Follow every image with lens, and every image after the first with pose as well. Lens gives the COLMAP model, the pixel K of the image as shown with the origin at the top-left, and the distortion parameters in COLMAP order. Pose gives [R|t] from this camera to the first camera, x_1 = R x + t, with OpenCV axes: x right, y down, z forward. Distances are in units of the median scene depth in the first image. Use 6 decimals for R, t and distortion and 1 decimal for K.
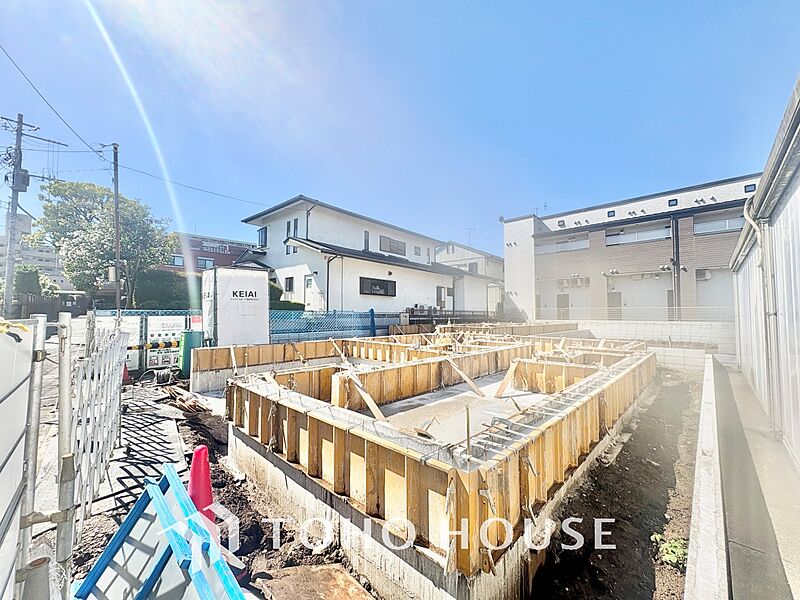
lens RADIAL K [[317.1, 0, 392.7], [0, 317.1, 298.7], [0, 0, 1]] dist [0.001140, 0.000037]
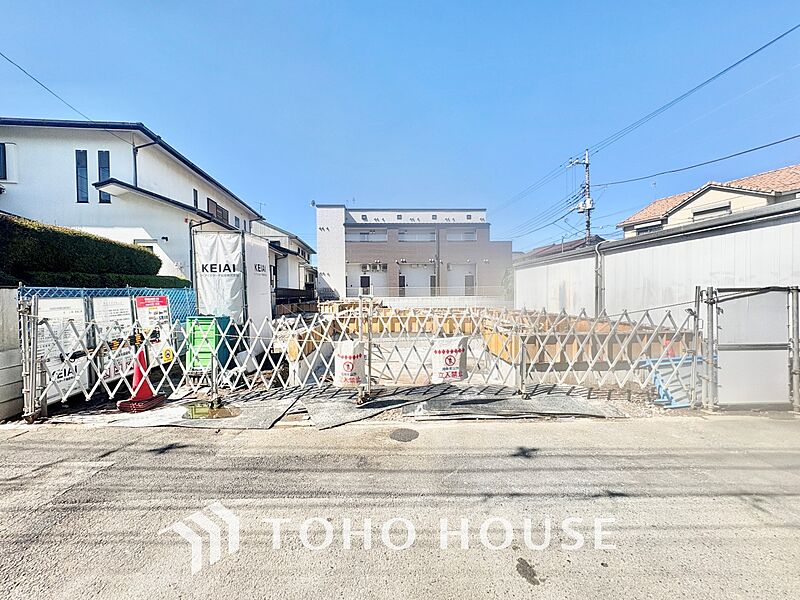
lens RADIAL K [[317.1, 0, 402.7], [0, 317.1, 299.0], [0, 0, 1]] dist [0.001140, 0.000037]
pose [[0.687351, -0.021746, 0.726000, -0.281101], [-0.024814, 0.998265, 0.053394, 0.003623], [-0.725901, -0.054715, 0.685619, 0.060163]]
